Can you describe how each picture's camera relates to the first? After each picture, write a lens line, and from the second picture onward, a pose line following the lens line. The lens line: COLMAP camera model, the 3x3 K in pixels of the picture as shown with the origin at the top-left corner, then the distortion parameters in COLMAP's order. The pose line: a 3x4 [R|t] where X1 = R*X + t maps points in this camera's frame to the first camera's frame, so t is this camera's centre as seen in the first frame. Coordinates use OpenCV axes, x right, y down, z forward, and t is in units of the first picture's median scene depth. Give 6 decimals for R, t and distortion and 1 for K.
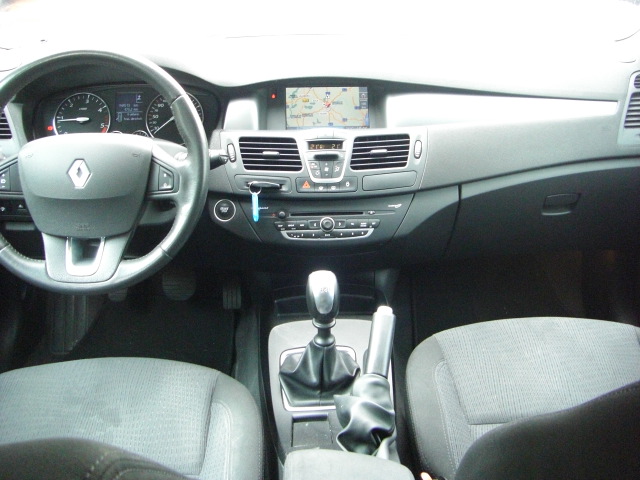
lens RADIAL K [[722.8, 0, 321.8], [0, 722.8, 235.3], [0, 0, 1]] dist [-0.159864, 0.000000]
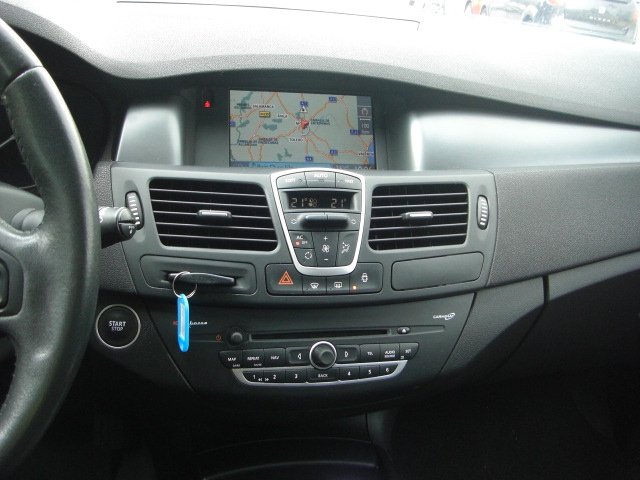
lens RADIAL K [[721.4, 0, 316.3], [0, 721.4, 233.2], [0, 0, 1]] dist [-0.147904, 0.000000]
pose [[0.981525, 0.021034, 0.190175, -0.095715], [-0.012281, 0.998815, -0.047090, -0.077208], [-0.190941, 0.043884, 0.980620, 0.495608]]
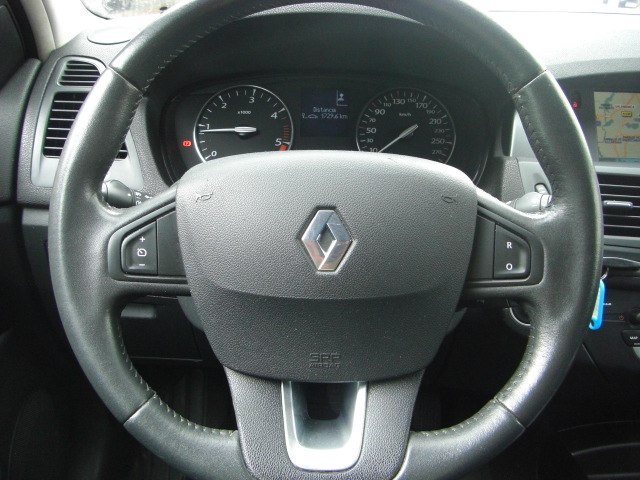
lens RADIAL K [[721.4, 0, 325.9], [0, 721.4, 238.2], [0, 0, 1]] dist [-0.147904, 0.000000]
pose [[0.998625, 0.030916, -0.042327, -0.267345], [-0.032725, 0.998551, -0.042726, -0.057698], [0.040945, 0.044053, 0.998190, 0.458724]]
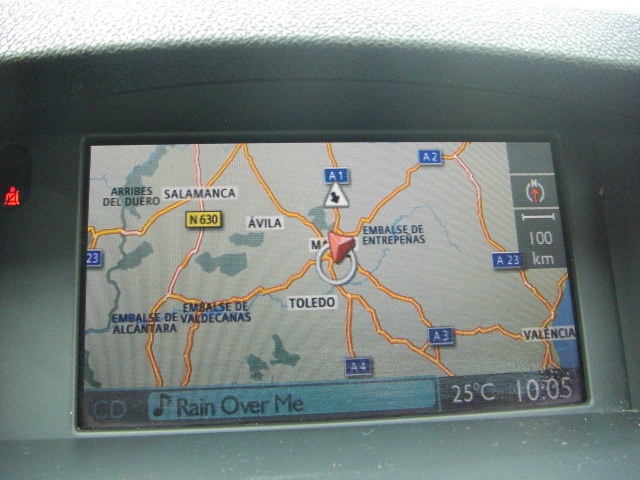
lens RADIAL K [[721.4, 0, 317.9], [0, 721.4, 234.7], [0, 0, 1]] dist [-0.147904, 0.000000]
pose [[0.997362, -0.005221, 0.072402, -0.009409], [0.012955, 0.994200, -0.106768, -0.182734], [-0.071424, 0.107424, 0.991644, 0.915278]]
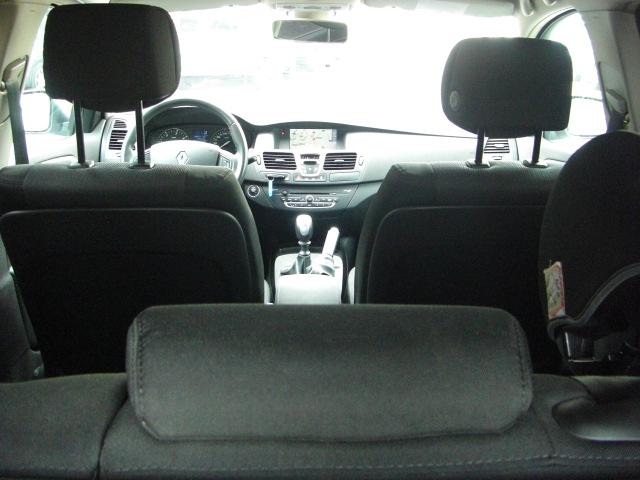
lens RADIAL K [[721.4, 0, 315.8], [0, 721.4, 242.0], [0, 0, 1]] dist [-0.147904, 0.000000]
pose [[0.999217, 0.024594, -0.030995, 0.081537], [-0.028278, 0.991798, -0.124649, 0.315605], [0.027675, 0.125428, 0.991717, -0.780247]]
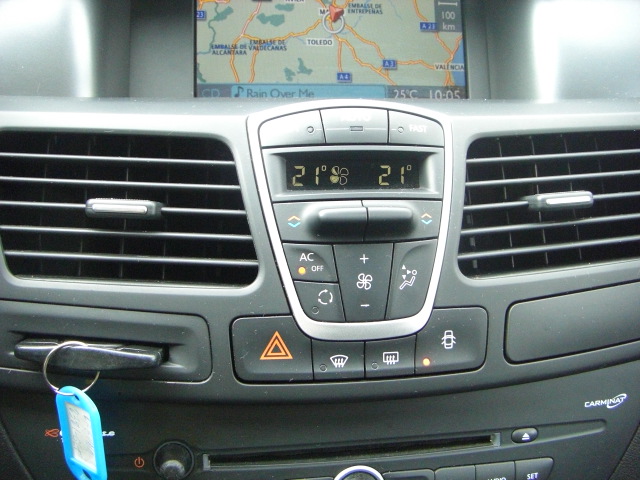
lens RADIAL K [[721.4, 0, 322.5], [0, 721.4, 223.4], [0, 0, 1]] dist [-0.147904, 0.000000]
pose [[0.994445, 0.005398, 0.105121, -0.030732], [-0.012097, 0.997928, 0.063192, -0.122730], [-0.104563, -0.064112, 0.992450, 0.763680]]
